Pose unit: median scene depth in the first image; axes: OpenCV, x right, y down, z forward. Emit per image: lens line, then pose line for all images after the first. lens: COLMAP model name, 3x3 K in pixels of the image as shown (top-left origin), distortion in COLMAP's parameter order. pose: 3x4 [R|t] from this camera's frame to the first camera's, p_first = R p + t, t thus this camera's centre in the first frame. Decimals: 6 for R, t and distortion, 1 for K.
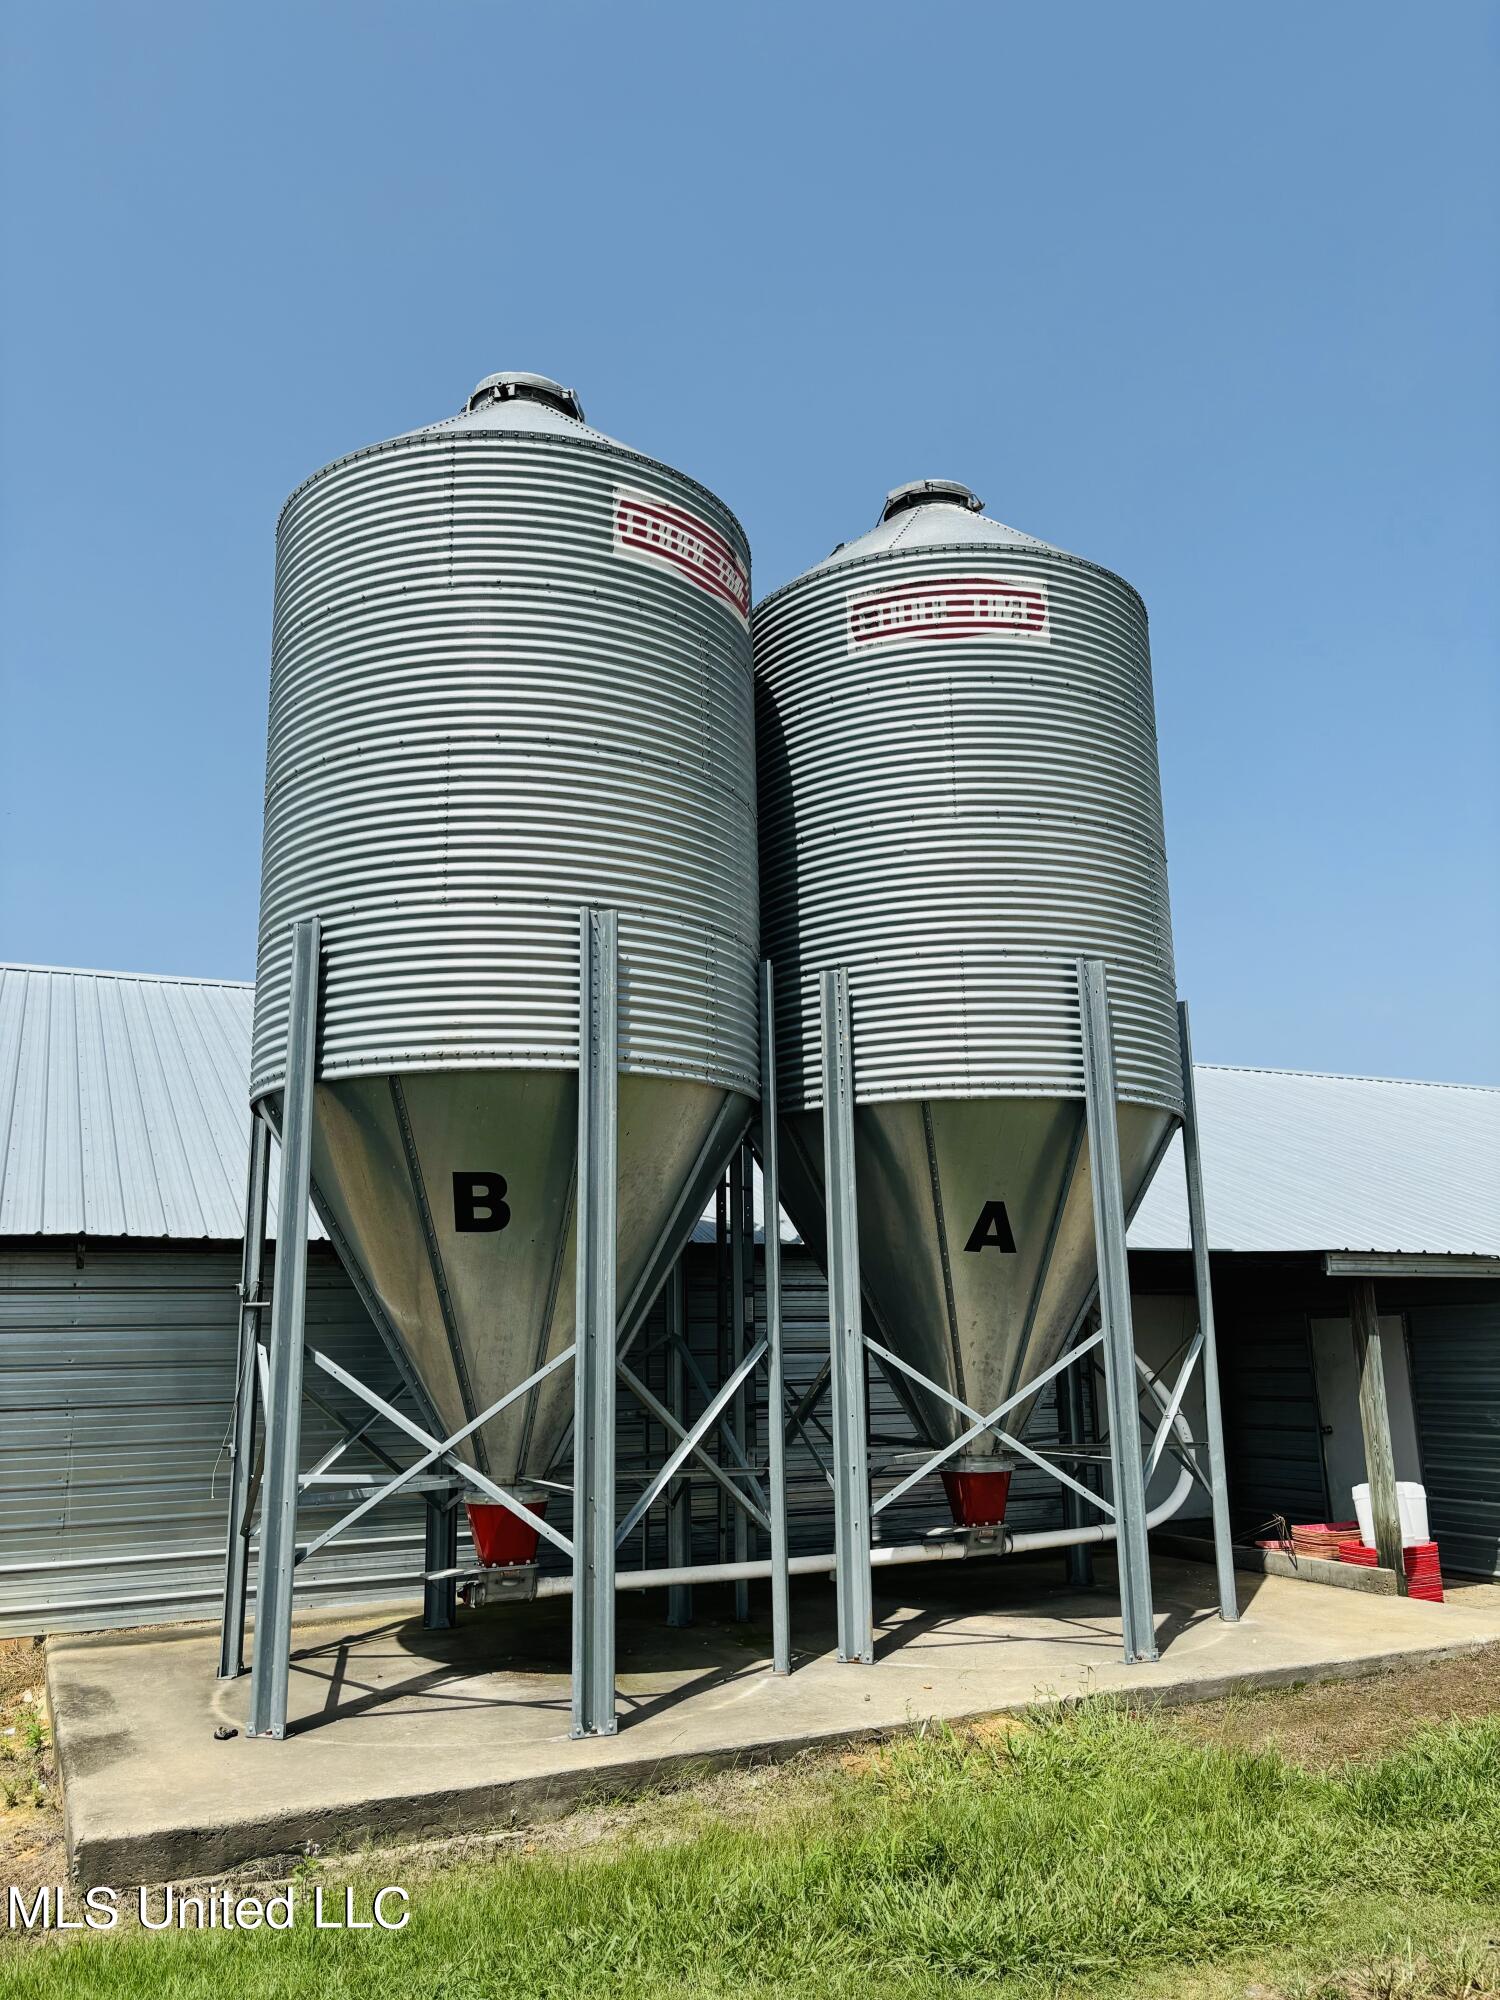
lens RADIAL K [[1534.7, 0, 742.8], [0, 1534.7, 994.4], [0, 0, 1]] dist [0.026603, 0.013169]
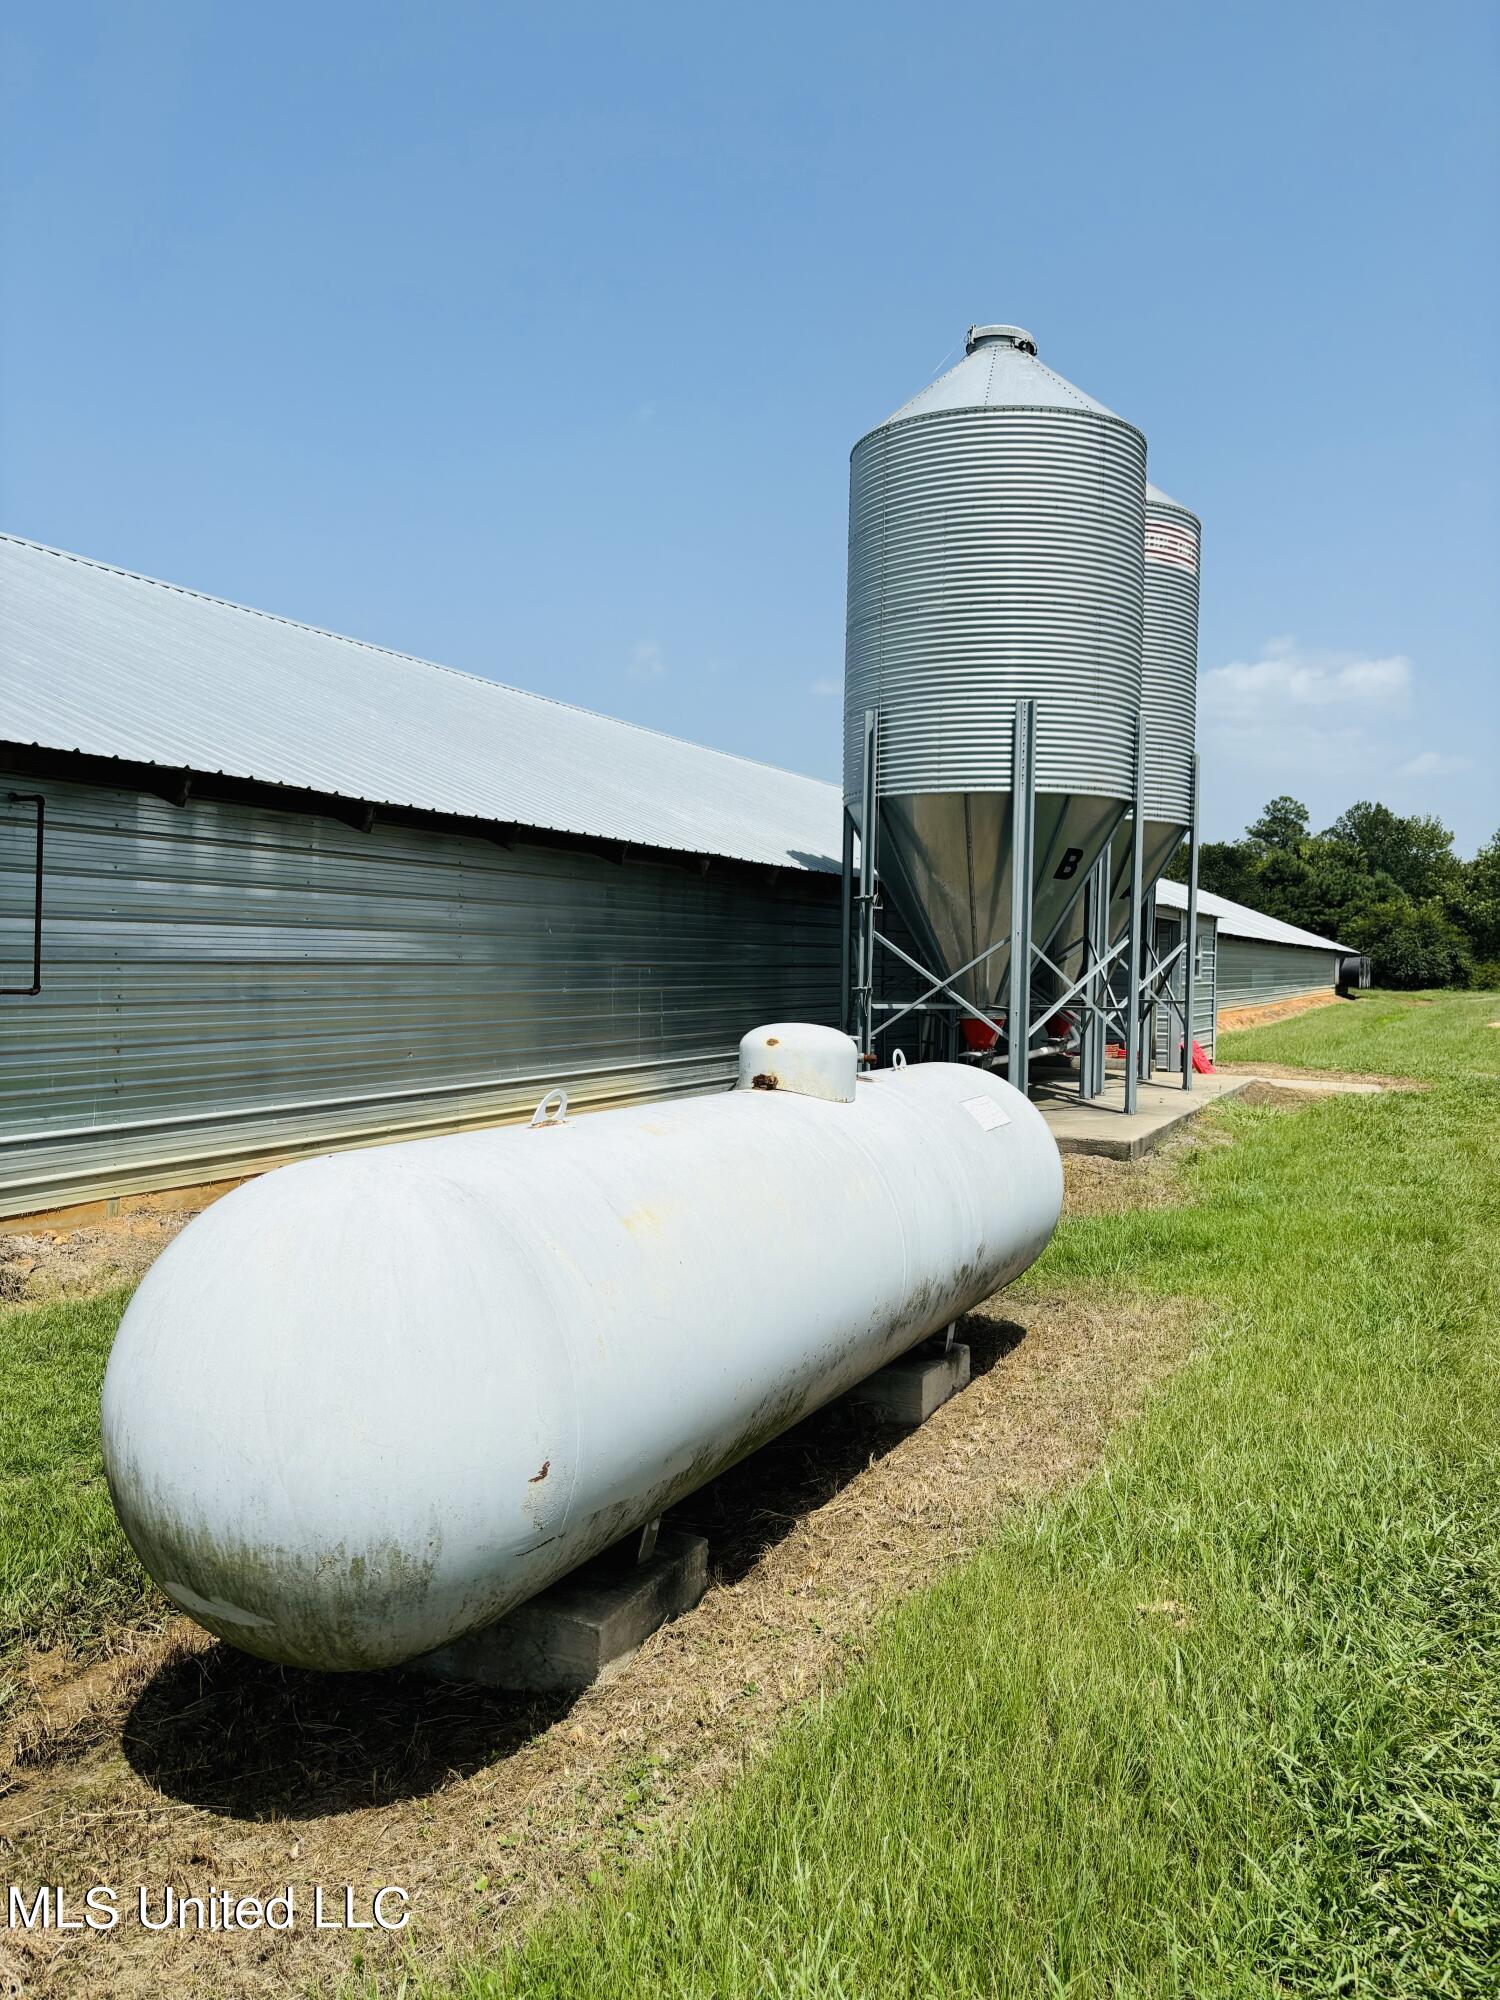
lens RADIAL K [[1534.7, 0, 742.8], [0, 1534.7, 994.4], [0, 0, 1]] dist [0.026603, 0.013169]
pose [[0.963165, 0.021197, 0.268074, -0.483046], [-0.082647, 0.971973, 0.220087, -0.048761], [-0.255895, -0.234136, 0.937922, -0.371203]]
